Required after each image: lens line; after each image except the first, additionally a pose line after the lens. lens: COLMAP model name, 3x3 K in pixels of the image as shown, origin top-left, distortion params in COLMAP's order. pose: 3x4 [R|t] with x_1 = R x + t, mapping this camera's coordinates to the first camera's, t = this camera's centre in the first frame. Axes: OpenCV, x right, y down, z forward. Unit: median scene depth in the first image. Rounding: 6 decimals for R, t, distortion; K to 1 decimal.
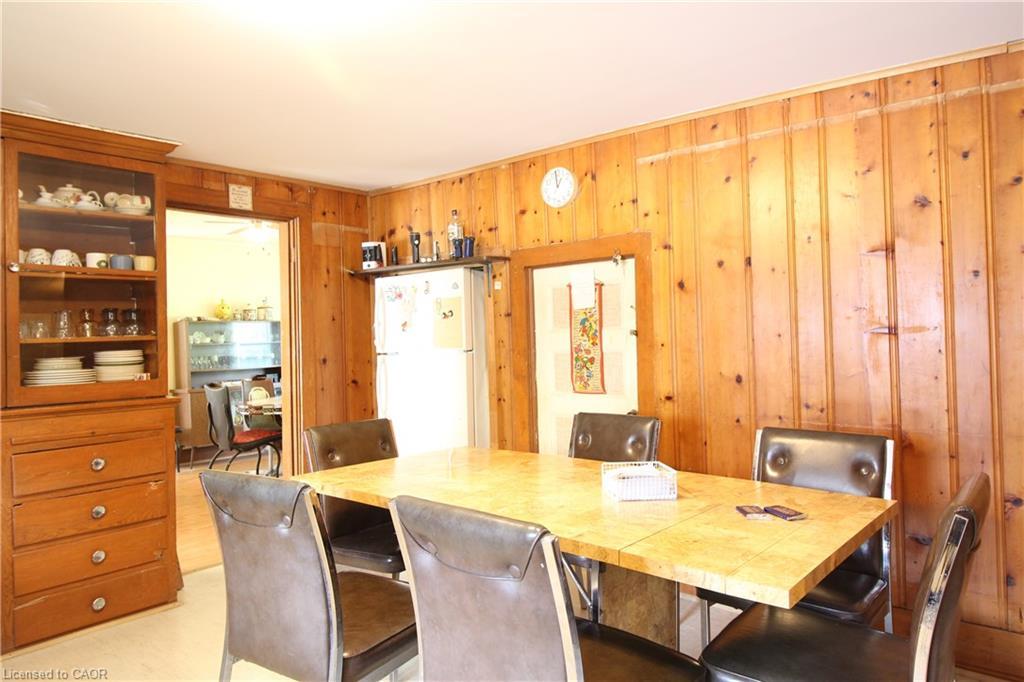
lens RADIAL K [[689.2, 0, 515.1], [0, 689.2, 325.3], [0, 0, 1]] dist [0.006878, 0.001495]
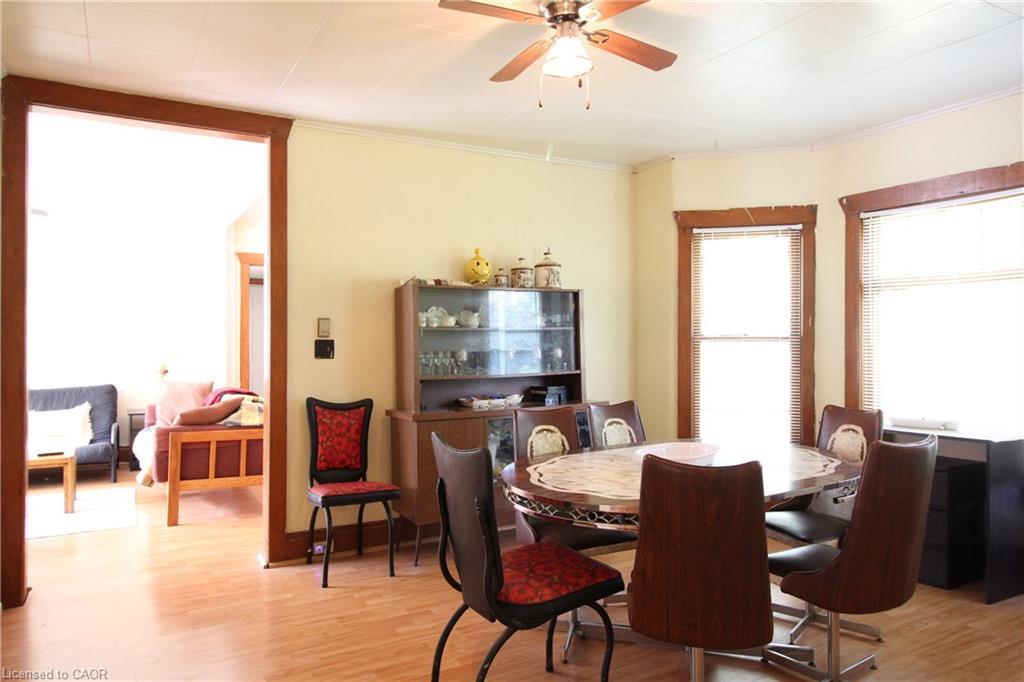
lens RADIAL K [[689.2, 0, 515.1], [0, 689.2, 325.3], [0, 0, 1]] dist [0.006878, 0.001495]
pose [[0.940826, 0.024449, -0.338007, -0.209283], [-0.019886, 0.999658, 0.016956, 0.013815], [0.338306, -0.009231, 0.940991, 0.494415]]
